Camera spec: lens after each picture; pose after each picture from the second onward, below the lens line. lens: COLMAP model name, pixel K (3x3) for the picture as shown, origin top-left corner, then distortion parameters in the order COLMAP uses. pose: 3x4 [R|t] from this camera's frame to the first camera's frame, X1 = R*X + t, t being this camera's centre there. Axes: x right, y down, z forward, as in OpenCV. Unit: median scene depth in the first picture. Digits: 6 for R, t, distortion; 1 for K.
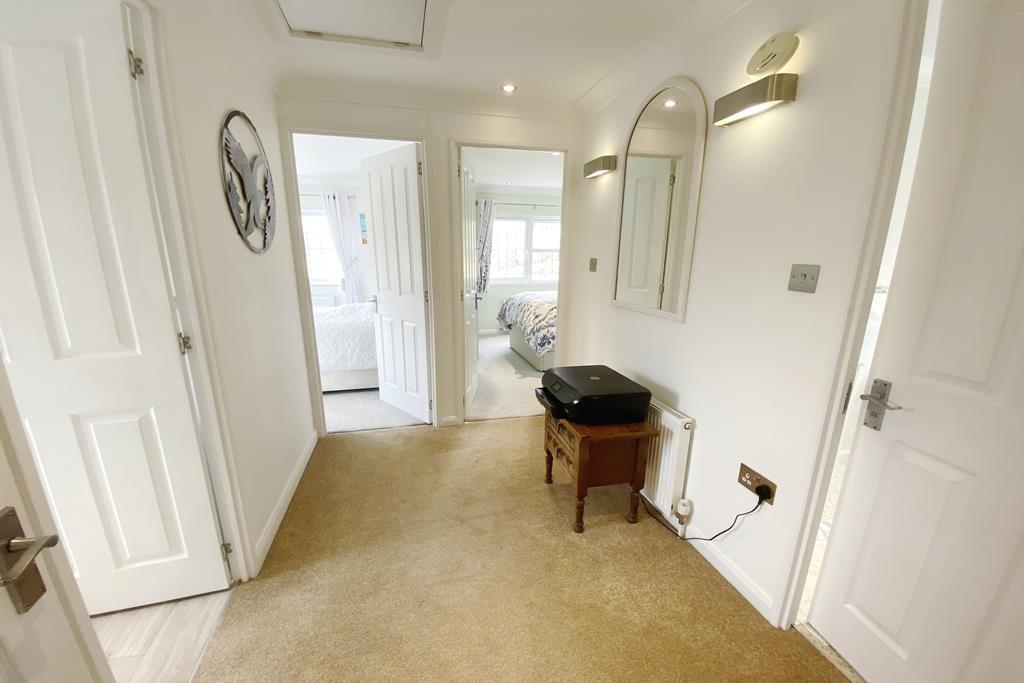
lens RADIAL K [[418.2, 0, 506.9], [0, 418.2, 360.3], [0, 0, 1]] dist [0.039956, -0.031859]
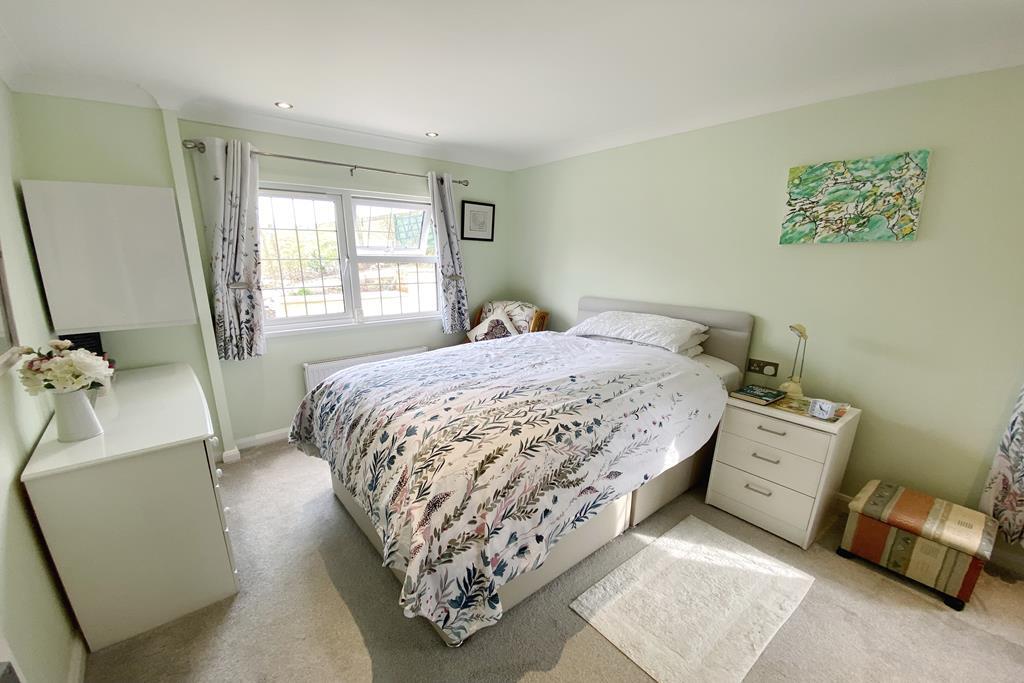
lens RADIAL K [[418.2, 0, 506.9], [0, 418.2, 360.3], [0, 0, 1]] dist [0.039956, -0.031859]
pose [[0.905969, -0.108385, 0.409235, 0.006383], [0.106399, 0.993938, 0.027695, -0.151566], [-0.409756, 0.018451, 0.912009, 0.519625]]
